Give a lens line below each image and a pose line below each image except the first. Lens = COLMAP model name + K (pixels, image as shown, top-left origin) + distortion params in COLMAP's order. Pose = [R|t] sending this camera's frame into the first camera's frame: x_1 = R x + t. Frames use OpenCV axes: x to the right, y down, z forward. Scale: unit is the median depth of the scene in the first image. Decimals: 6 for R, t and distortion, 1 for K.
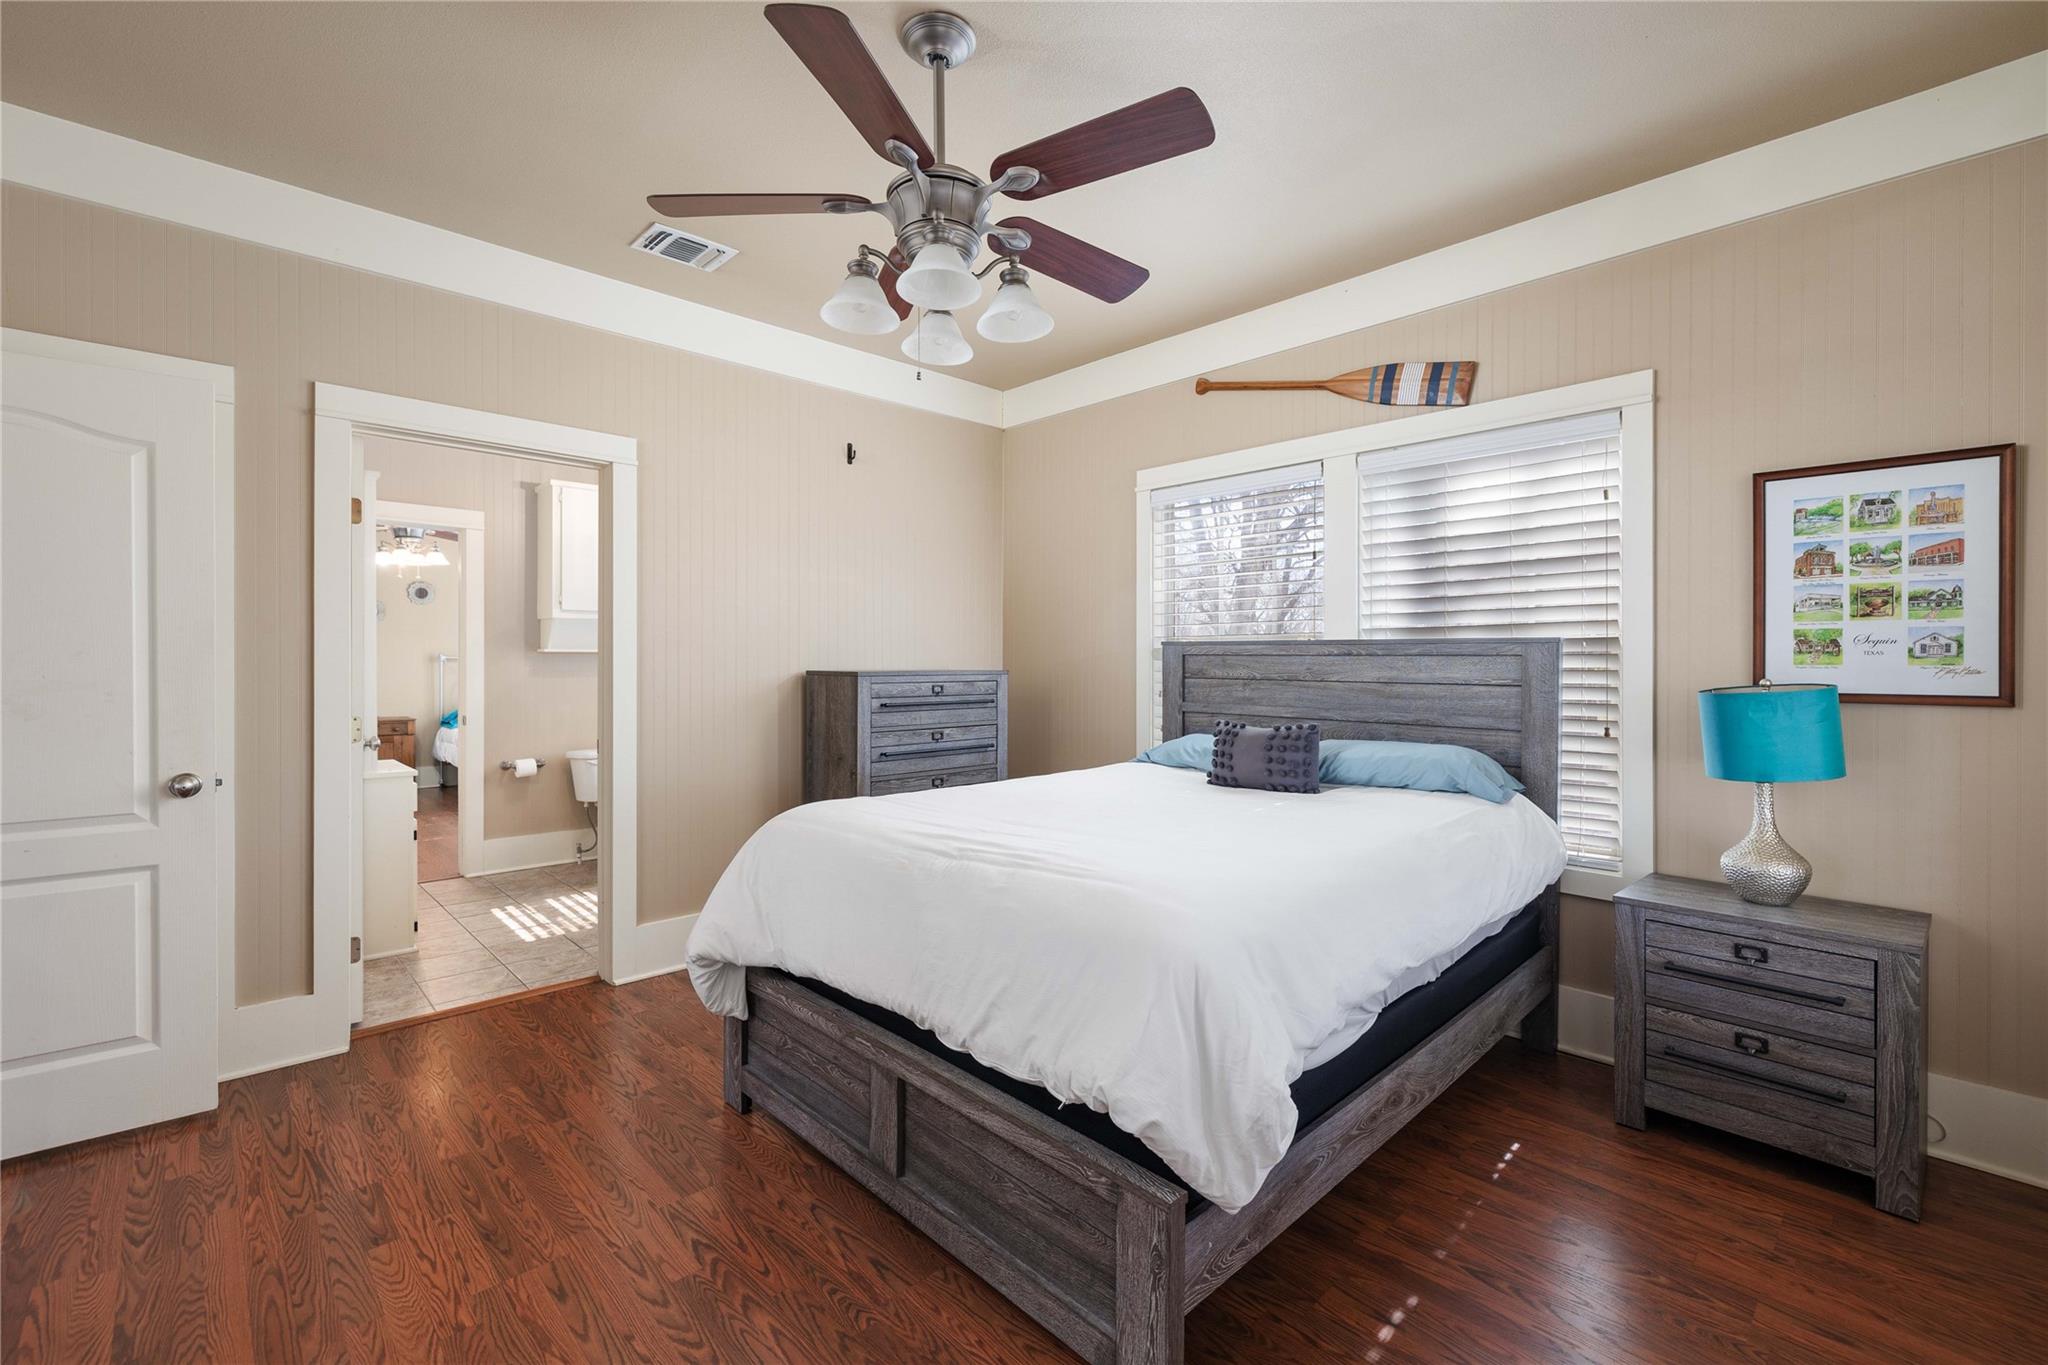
lens RADIAL K [[876.6, 0, 1020.4], [0, 876.6, 663.0], [0, 0, 1]] dist [0.000008, -0.000241]
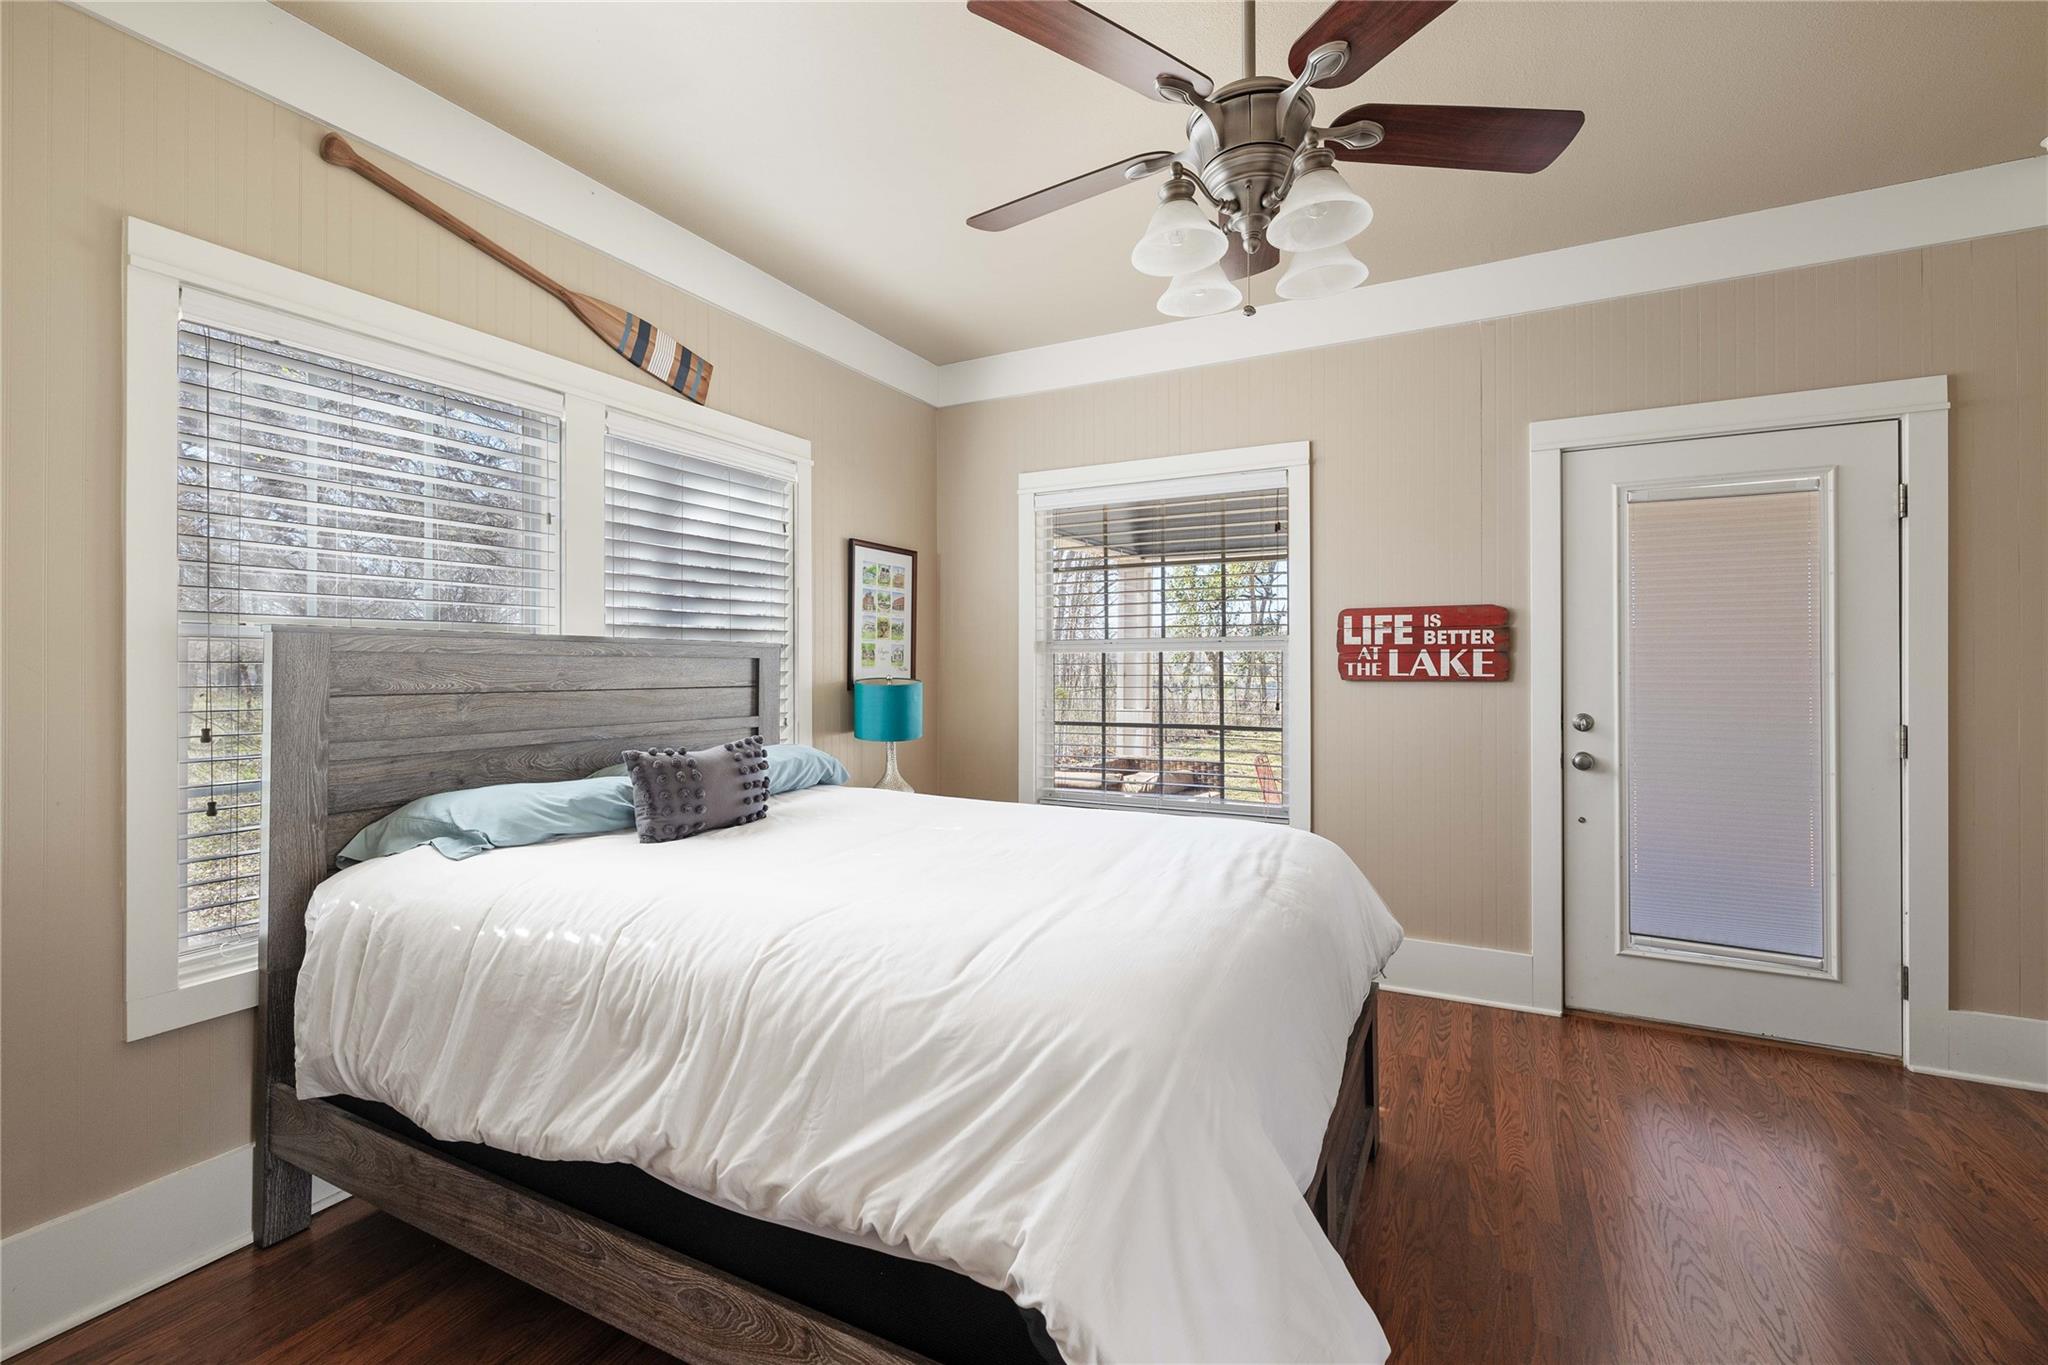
lens RADIAL K [[876.6, 0, 1020.4], [0, 876.6, 663.0], [0, 0, 1]] dist [0.000008, -0.000241]
pose [[-0.318678, -0.001644, 0.947862, -0.536350], [0.000720, 0.999998, 0.001977, -0.004667], [-0.947863, 0.001313, -0.318676, 0.957811]]
